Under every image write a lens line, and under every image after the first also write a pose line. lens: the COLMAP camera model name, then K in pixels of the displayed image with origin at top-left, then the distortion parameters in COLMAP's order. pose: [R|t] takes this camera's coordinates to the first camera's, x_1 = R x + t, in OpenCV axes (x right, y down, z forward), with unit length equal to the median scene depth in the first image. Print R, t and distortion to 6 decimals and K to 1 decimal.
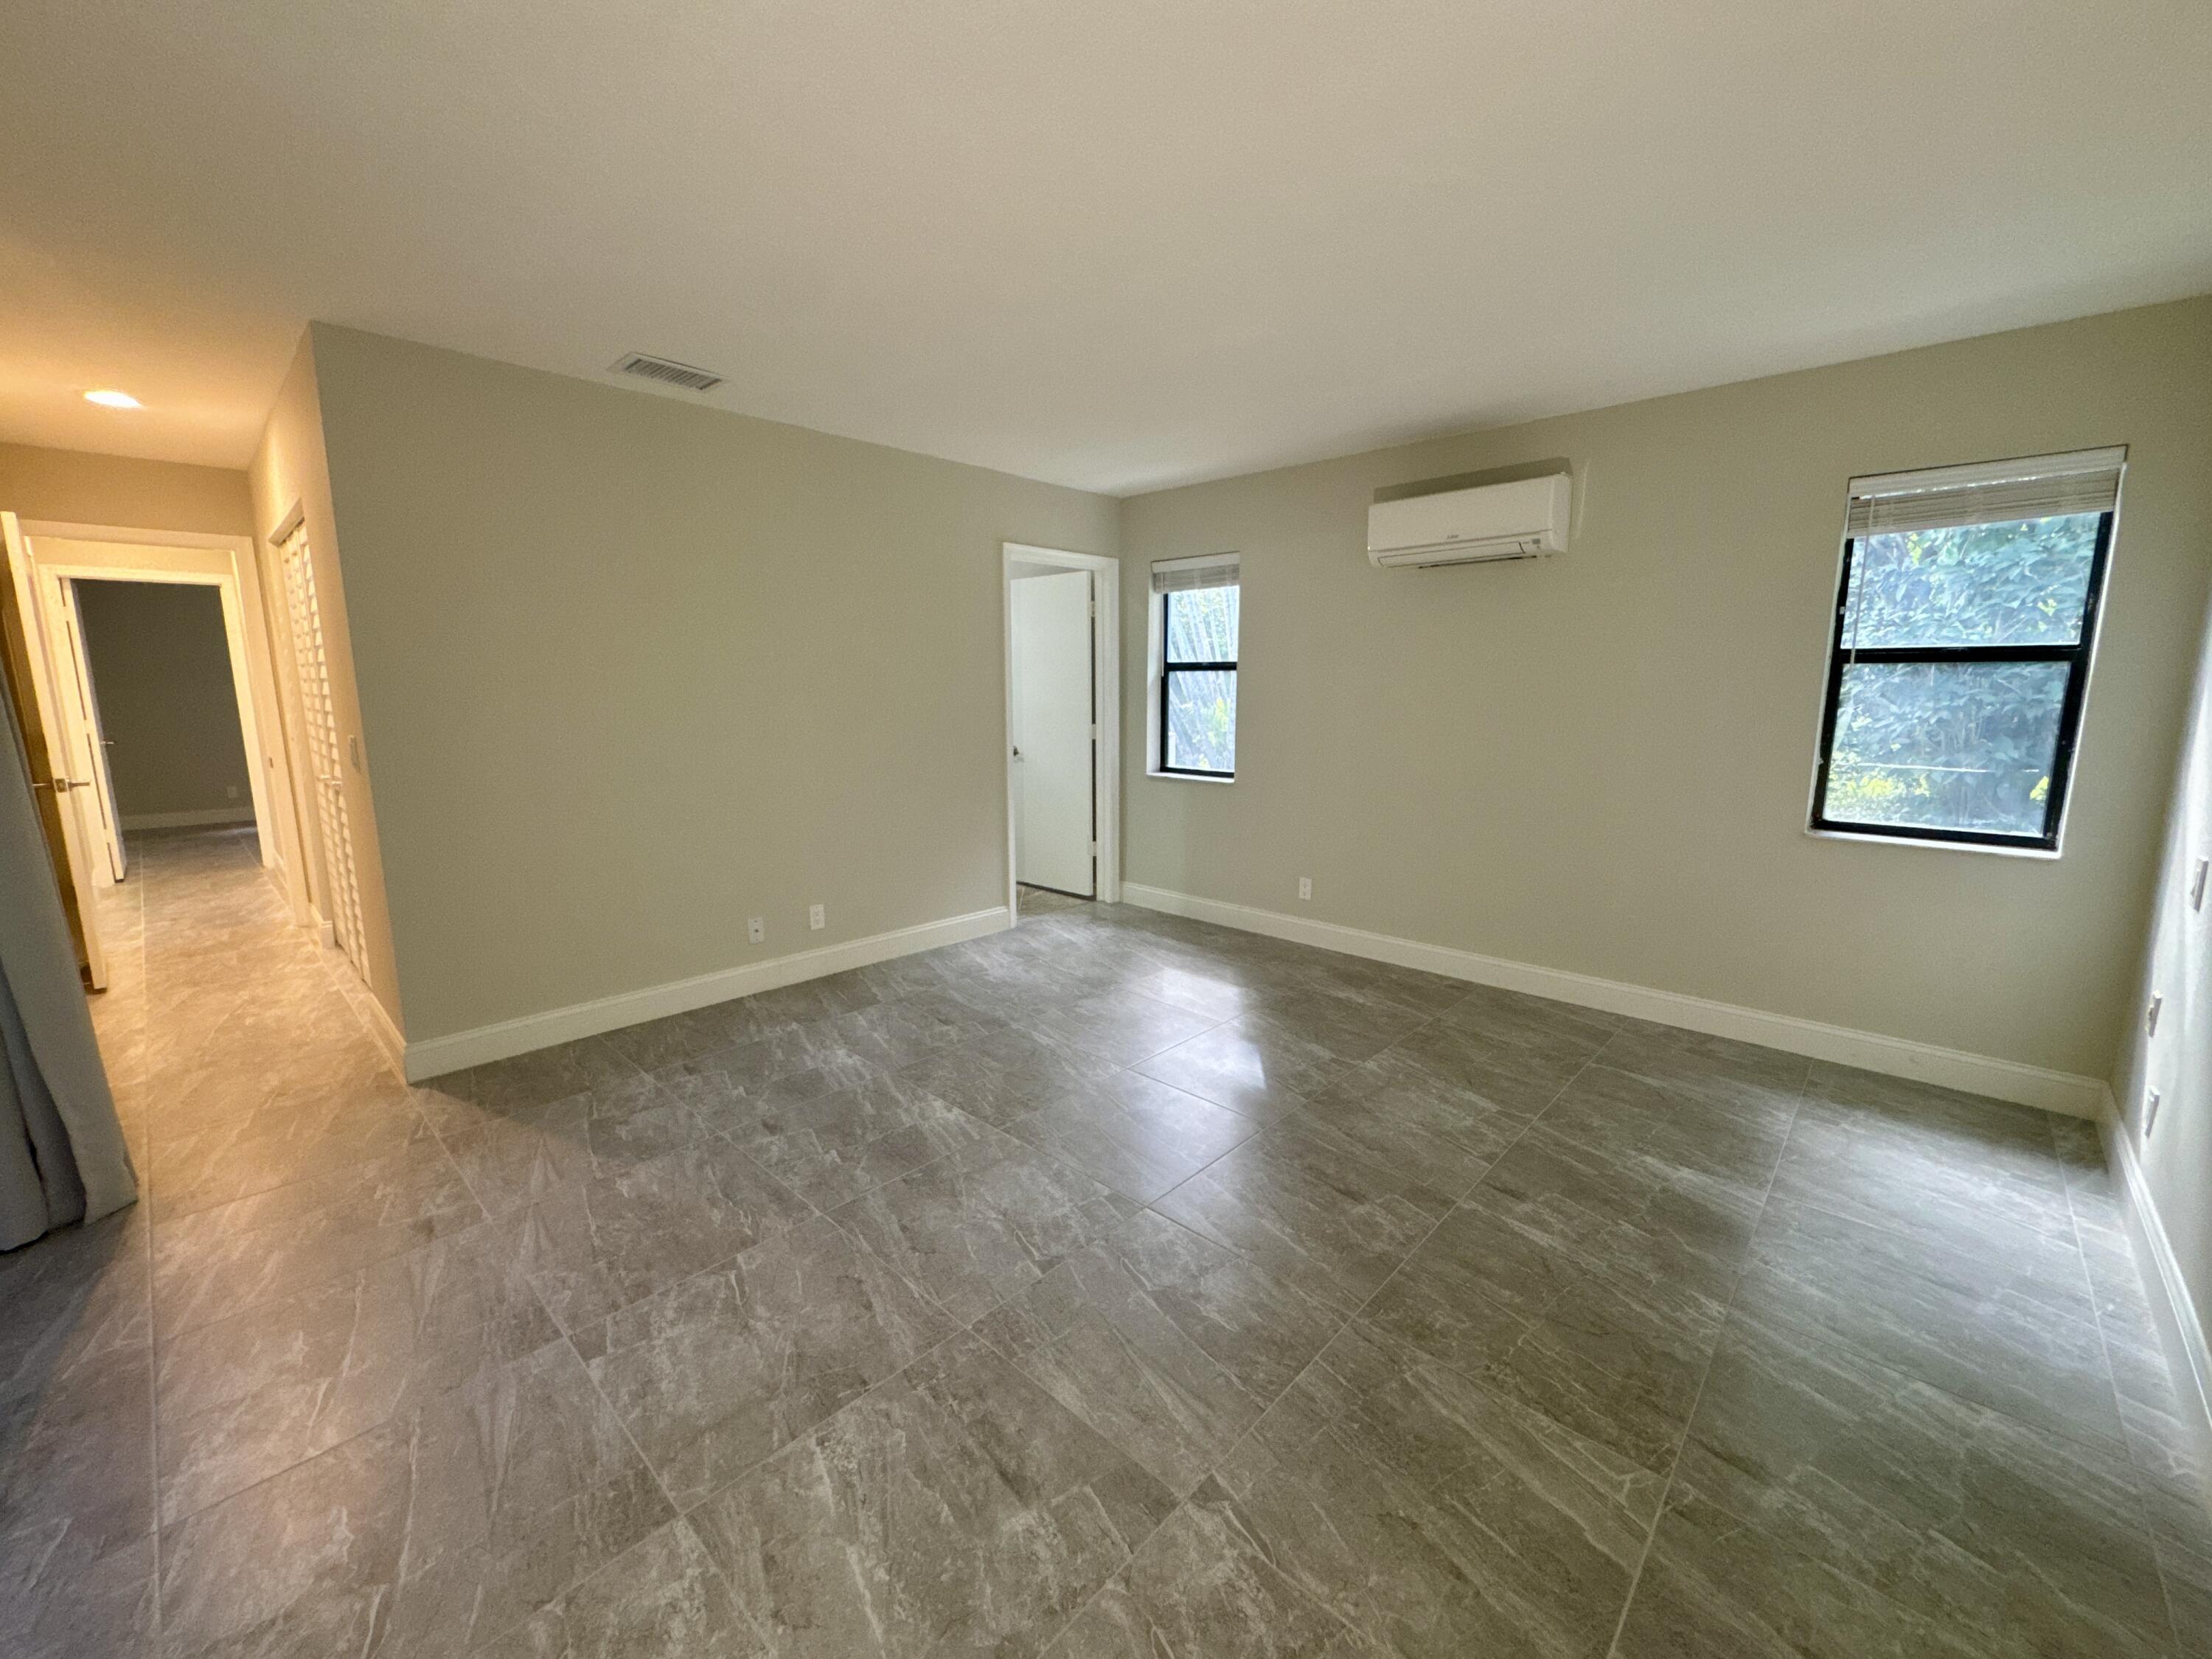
lens RADIAL K [[888.2, 0, 1104.0], [0, 888.2, 830.5], [0, 0, 1]] dist [-0.004104, 0.001066]
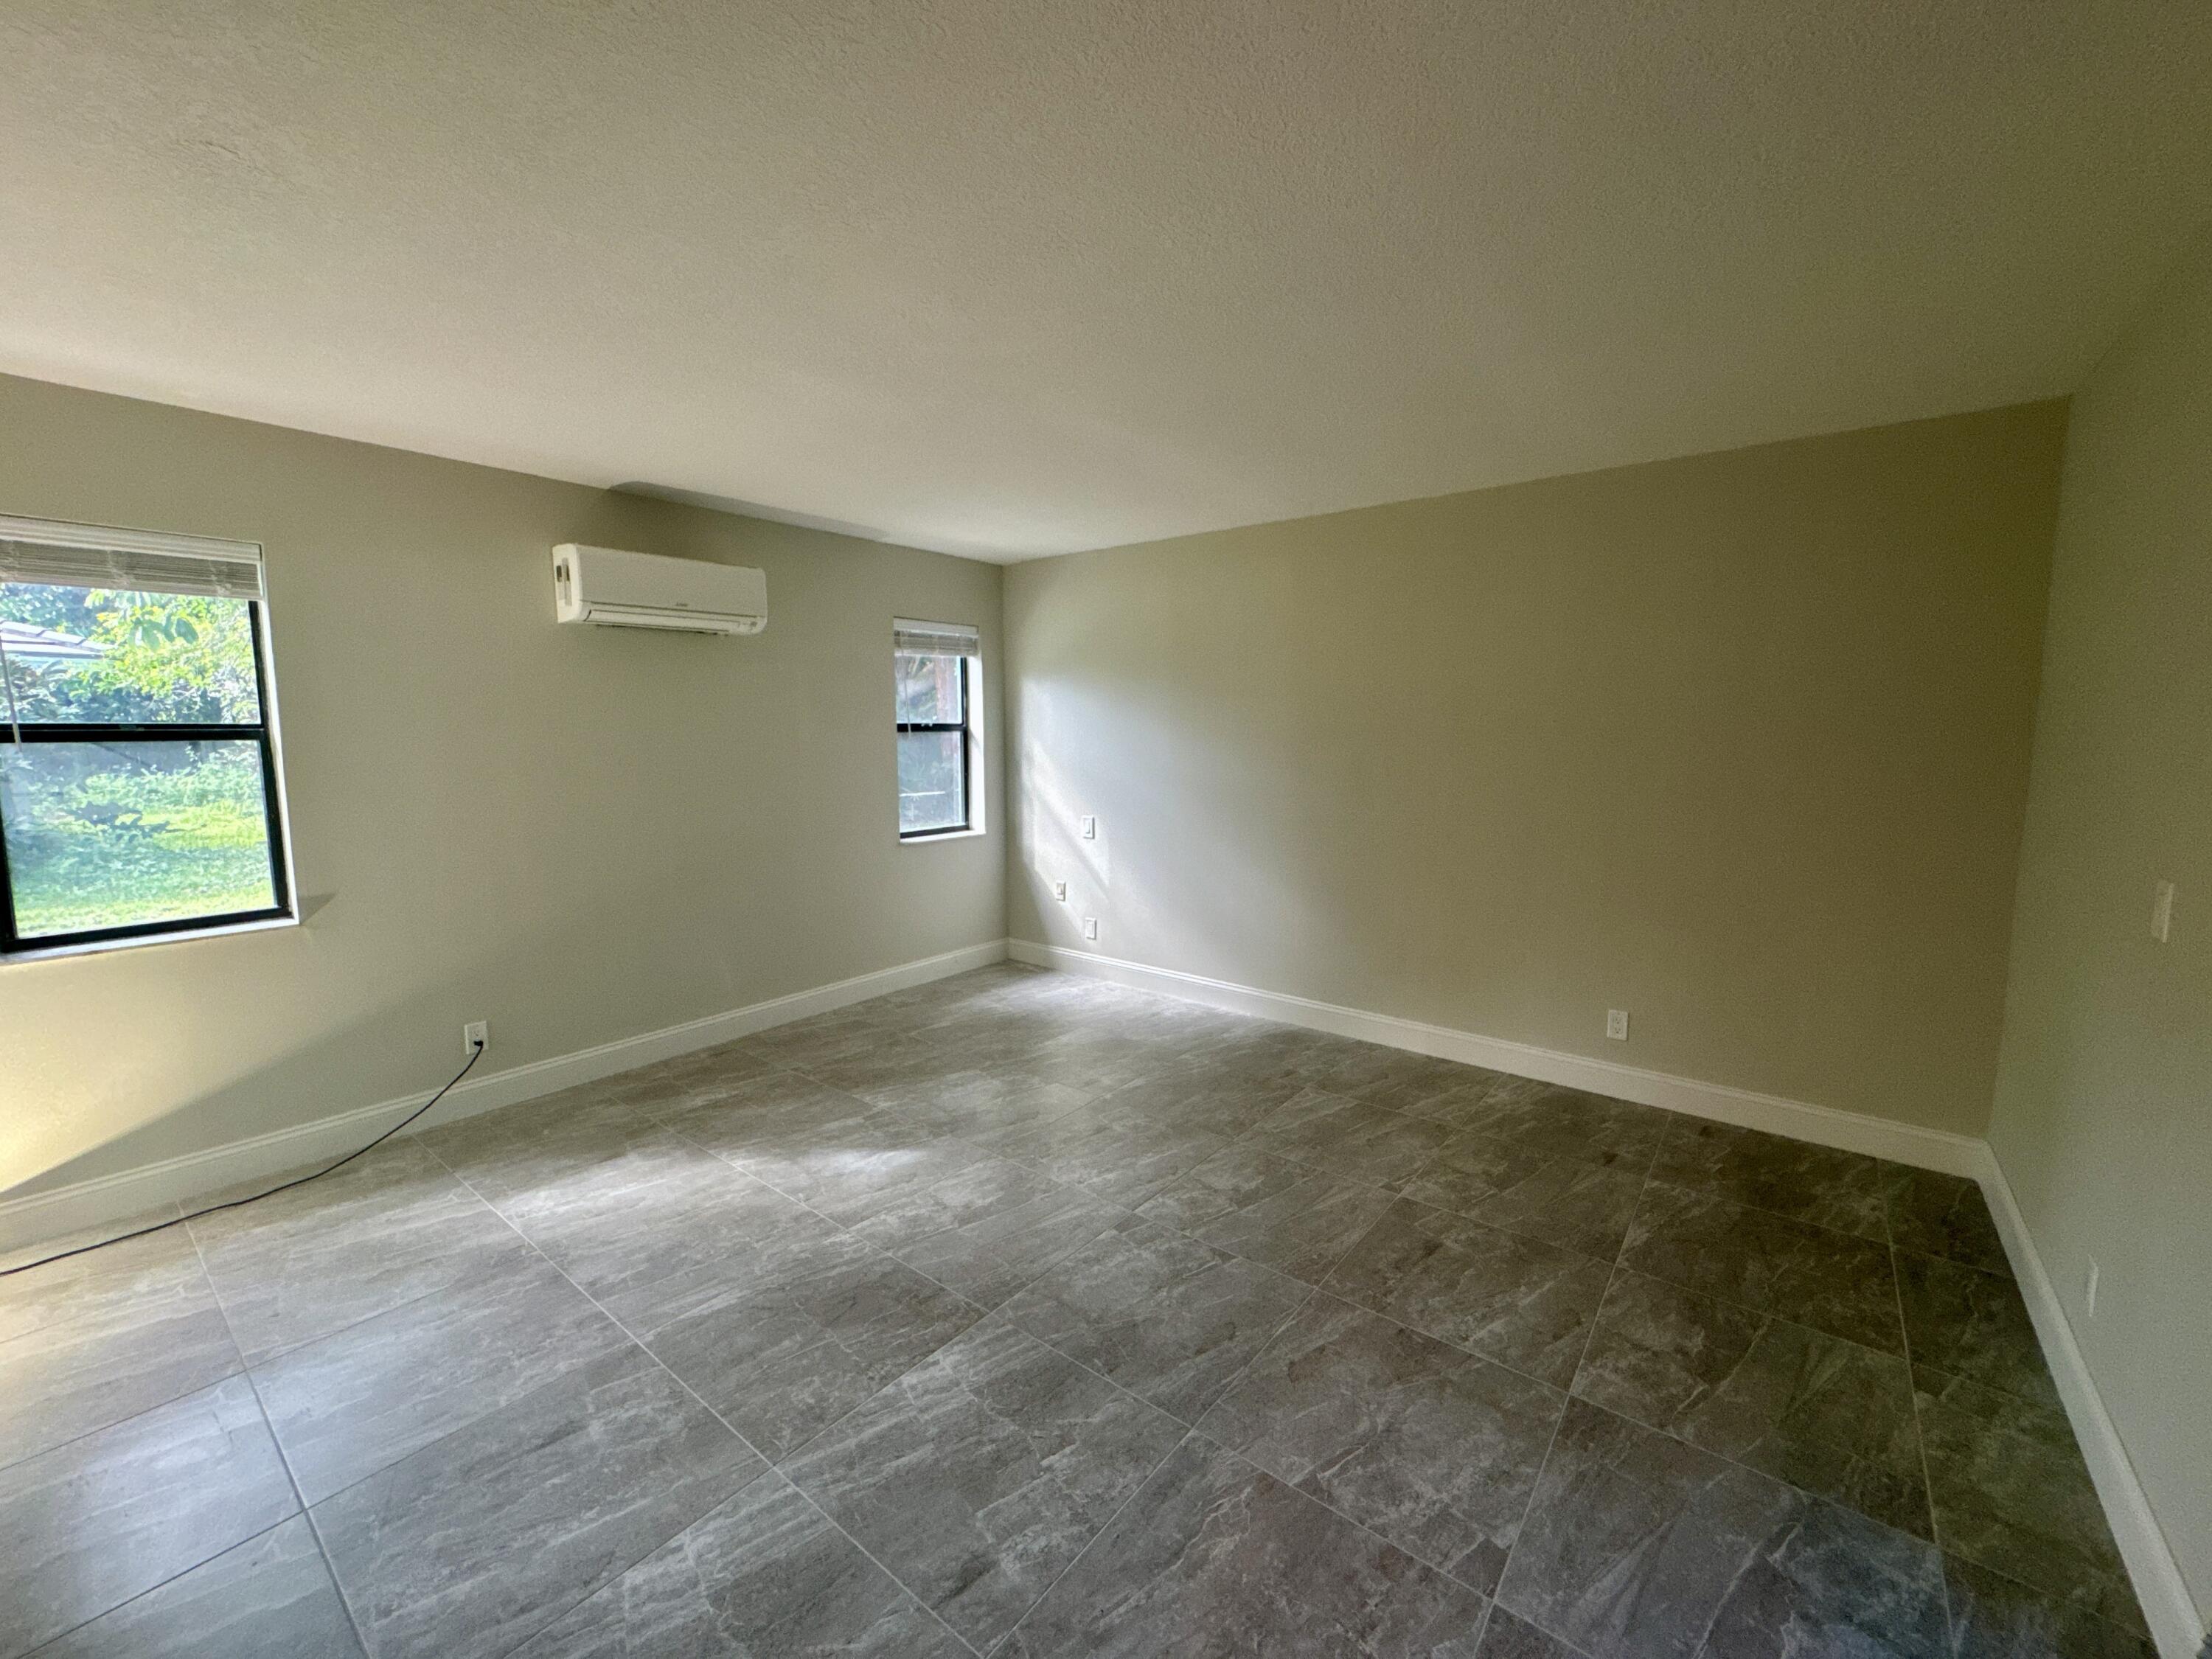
lens RADIAL K [[888.2, 0, 1108.9], [0, 888.2, 829.9], [0, 0, 1]] dist [-0.004104, 0.001066]
pose [[-0.083369, -0.114490, 0.989920, -0.908301], [0.170225, 0.977142, 0.127348, -0.184170], [-0.981872, 0.179126, -0.061974, 0.894215]]
